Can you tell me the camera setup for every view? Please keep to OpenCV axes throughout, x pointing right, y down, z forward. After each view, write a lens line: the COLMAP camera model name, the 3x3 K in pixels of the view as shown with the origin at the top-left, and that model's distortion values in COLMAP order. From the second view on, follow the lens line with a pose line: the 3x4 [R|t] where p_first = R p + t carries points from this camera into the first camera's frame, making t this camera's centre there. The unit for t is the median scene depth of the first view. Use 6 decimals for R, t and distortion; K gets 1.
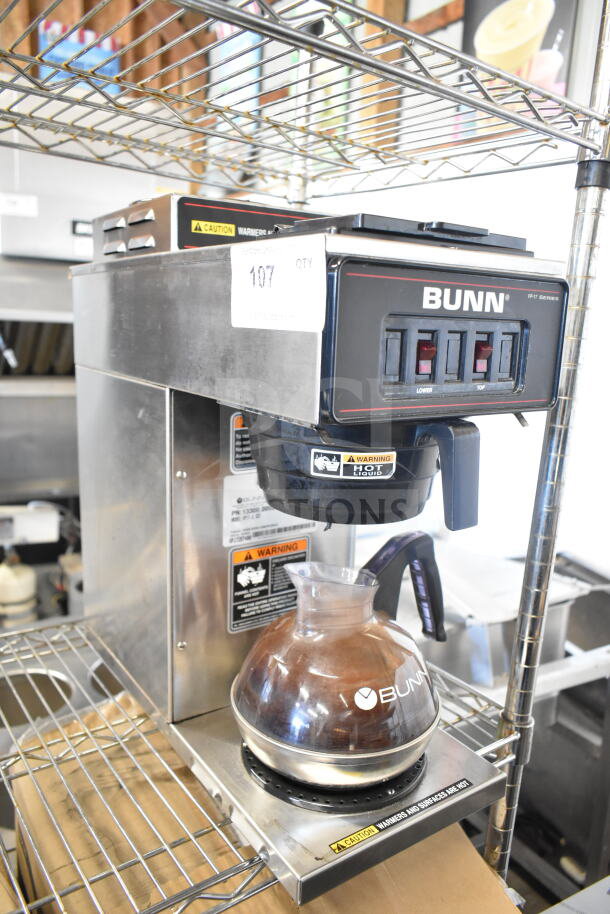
lens RADIAL K [[692.0, 0, 300.6], [0, 692.0, 457.5], [0, 0, 1]] dist [-0.024339, 0.016703]
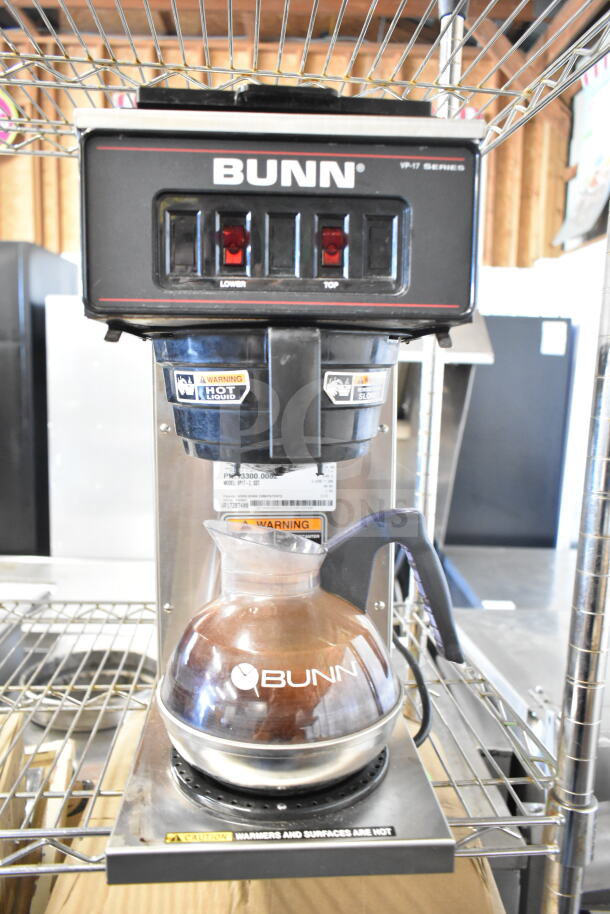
lens RADIAL K [[692.0, 0, 301.2], [0, 692.0, 457.6], [0, 0, 1]] dist [-0.024339, 0.016703]
pose [[0.856978, 0.033323, -0.514274, 0.634873], [-0.082585, 0.993891, -0.073218, 0.154533], [0.508693, 0.105217, 0.854495, 0.316523]]
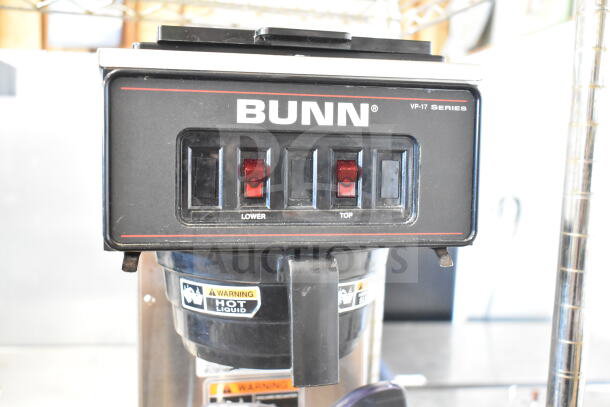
lens RADIAL K [[623.0, 0, 309.5], [0, 623.0, 203.1], [0, 0, 1]] dist [-0.004068, 0.000000]
pose [[0.922736, 0.005030, -0.385401, 0.501048], [-0.058018, 0.990335, -0.125982, -0.017884], [0.381042, 0.138608, 0.914109, 0.284182]]
